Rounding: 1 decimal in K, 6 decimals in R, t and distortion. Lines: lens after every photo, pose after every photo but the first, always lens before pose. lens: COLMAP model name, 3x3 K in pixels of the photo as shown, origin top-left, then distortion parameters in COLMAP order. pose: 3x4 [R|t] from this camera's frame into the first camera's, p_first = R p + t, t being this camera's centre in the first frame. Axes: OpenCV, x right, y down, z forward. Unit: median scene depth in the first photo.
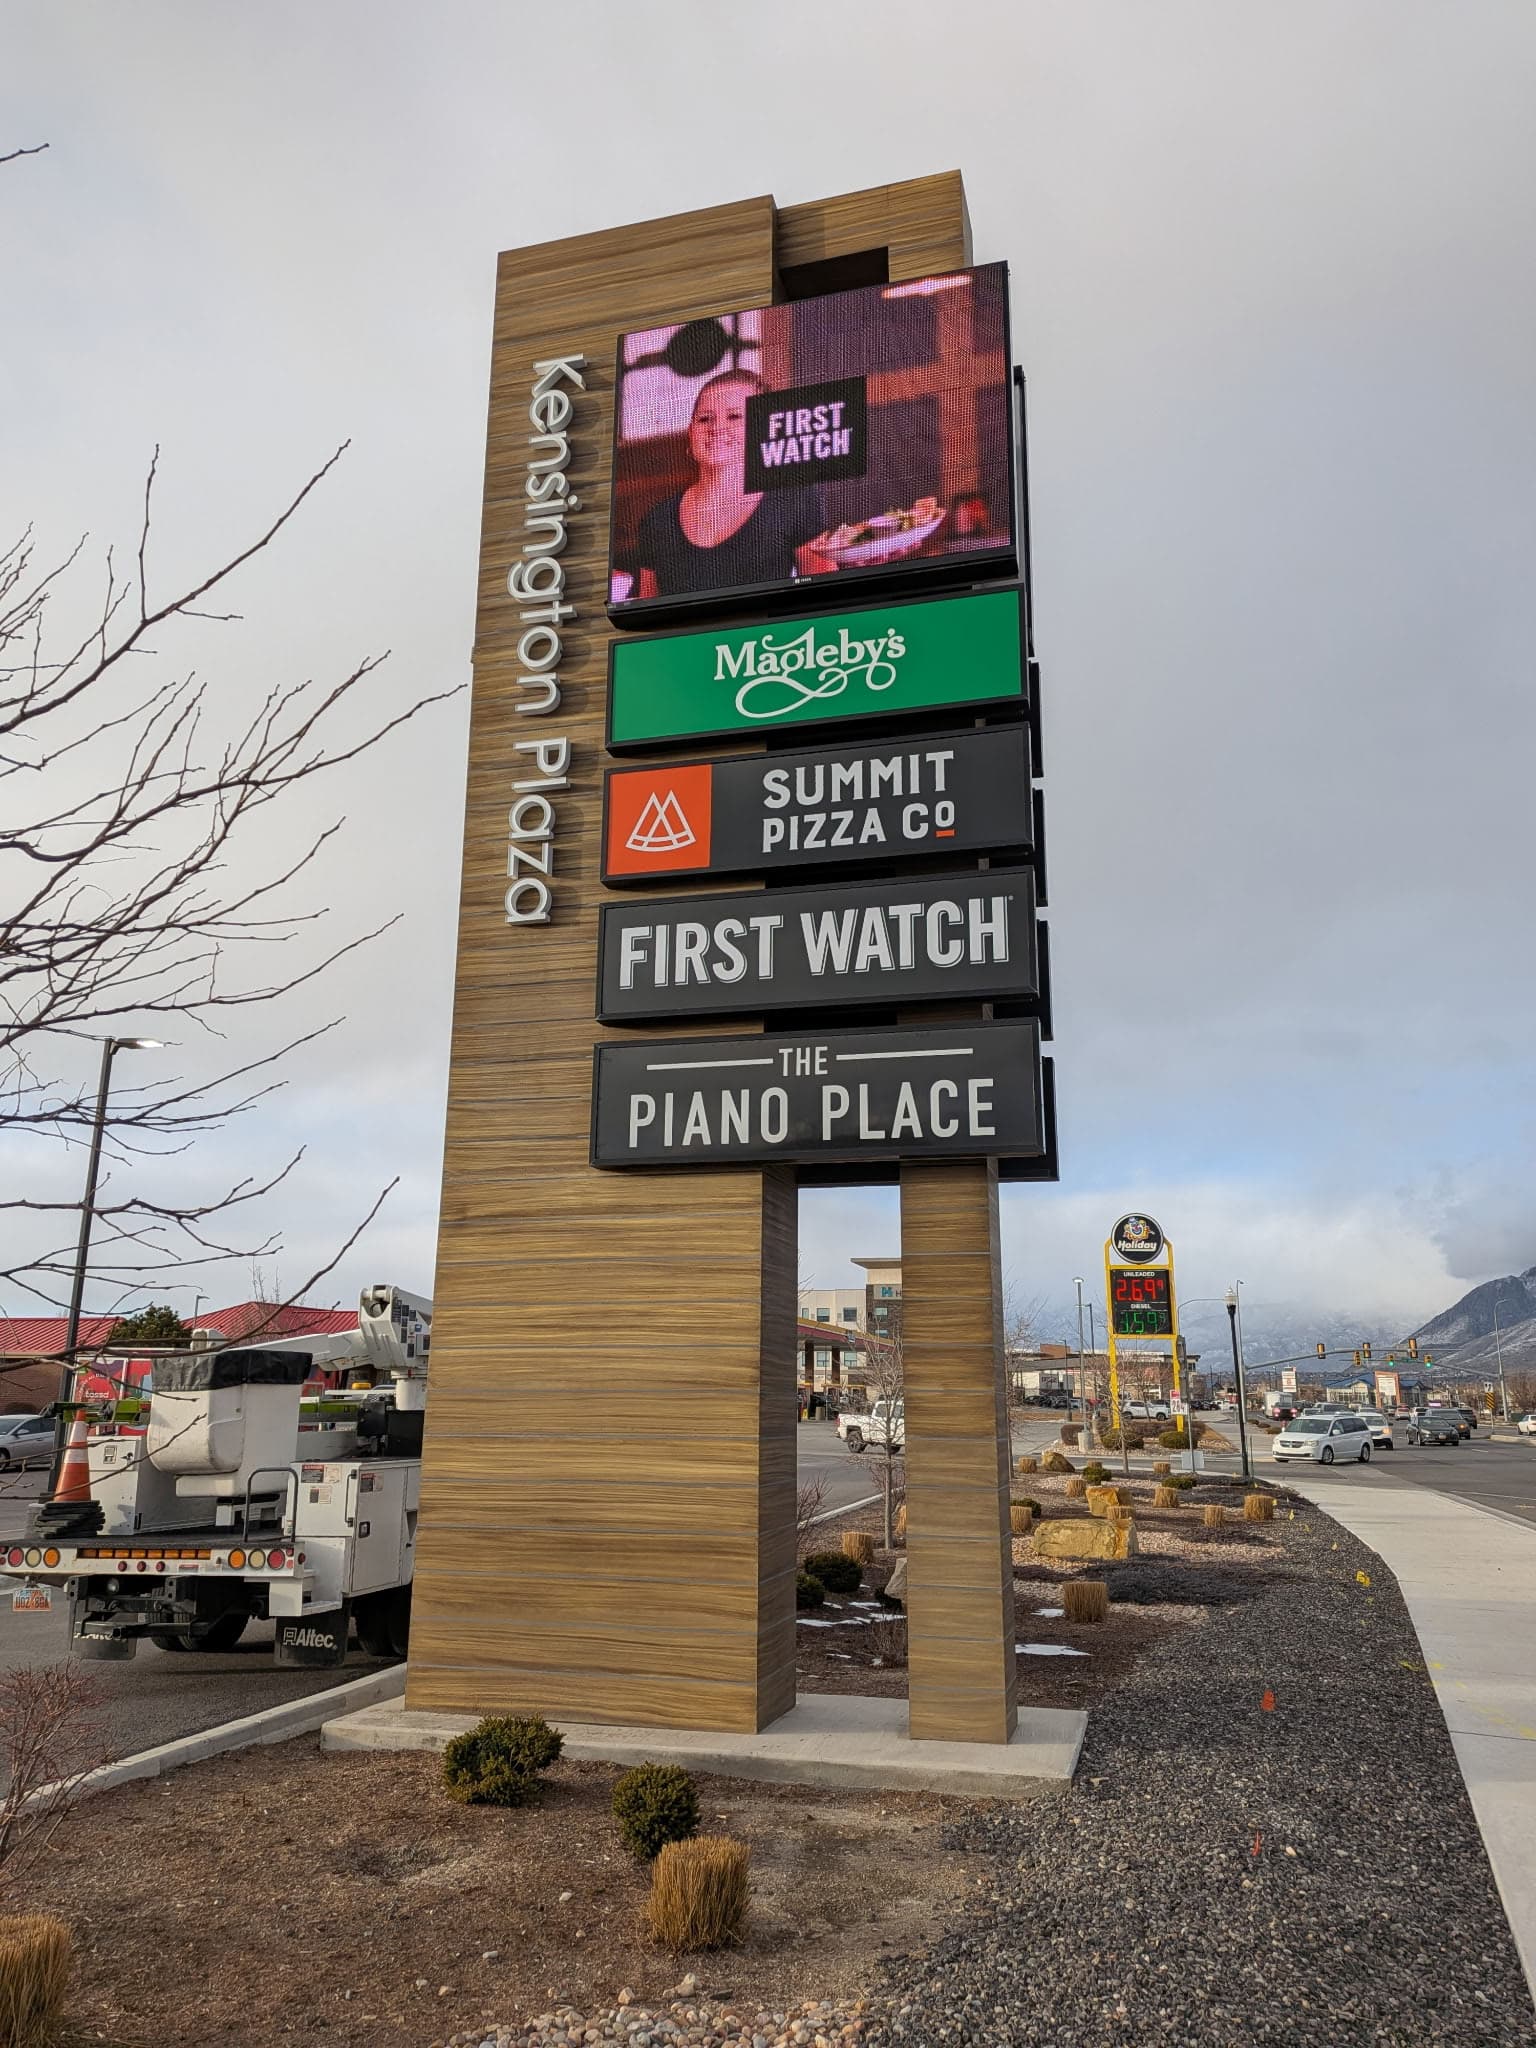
lens RADIAL K [[1421.0, 0, 768.0], [0, 1421.0, 1024.0], [0, 0, 1]] dist [0.143462, -0.243744]
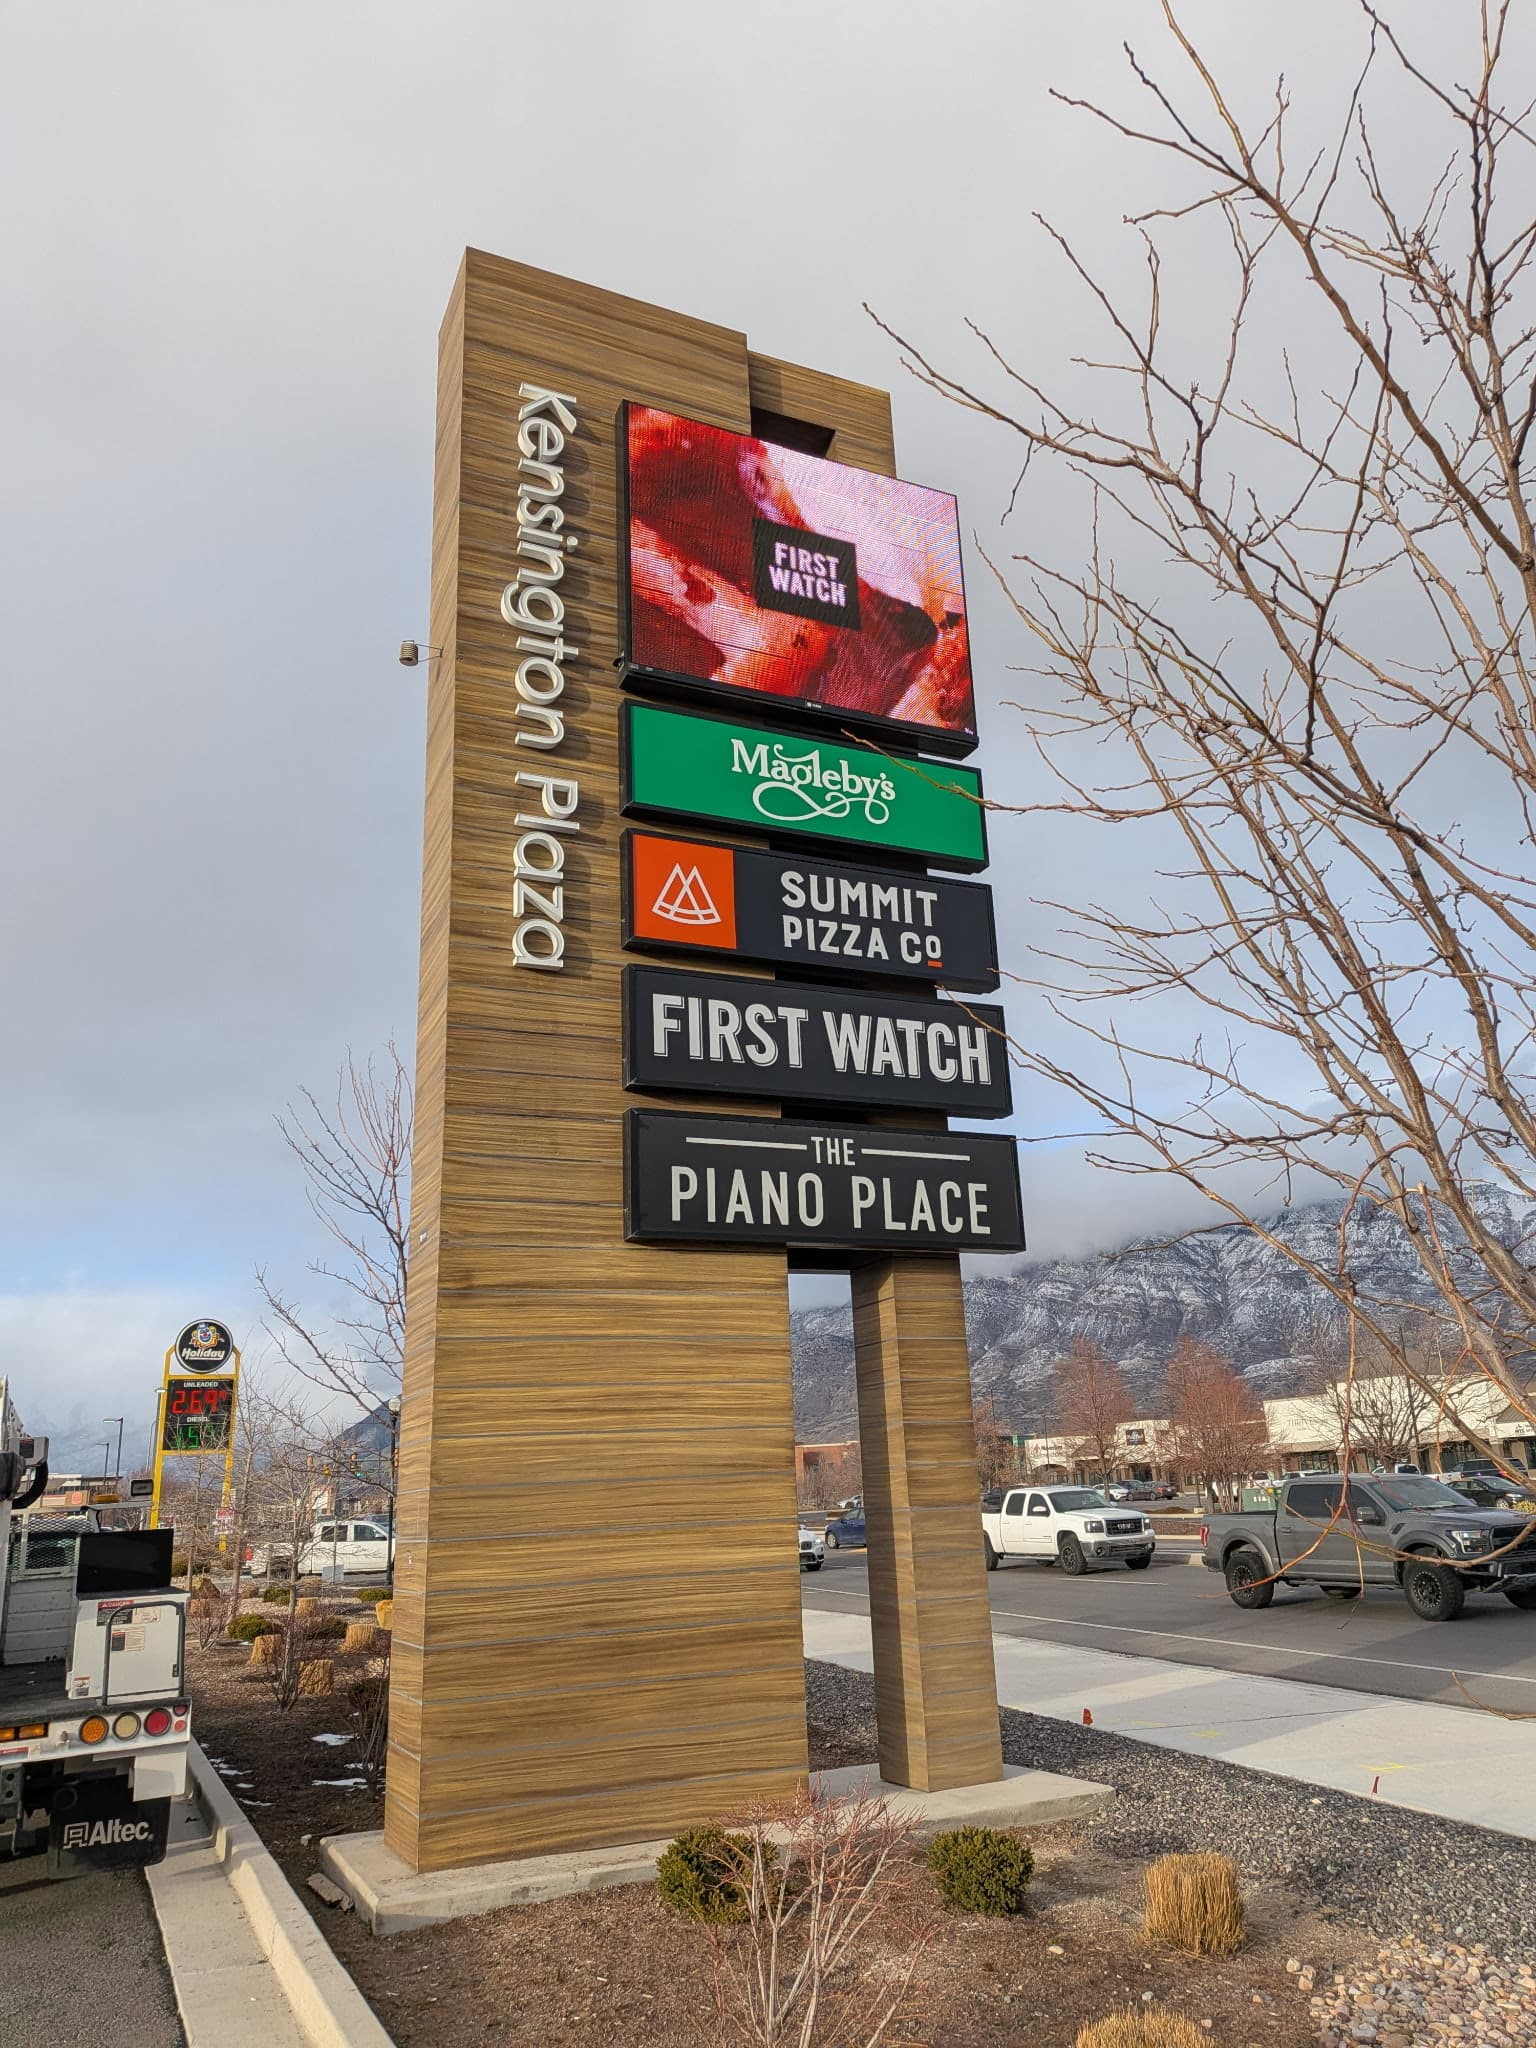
lens RADIAL K [[1421.0, 0, 768.0], [0, 1421.0, 1024.0], [0, 0, 1]] dist [0.143462, -0.243744]
pose [[0.762726, 0.159951, 0.626629, -0.668877], [-0.112790, 0.986983, -0.114646, 0.057972], [-0.636810, 0.016766, 0.770839, 0.205642]]
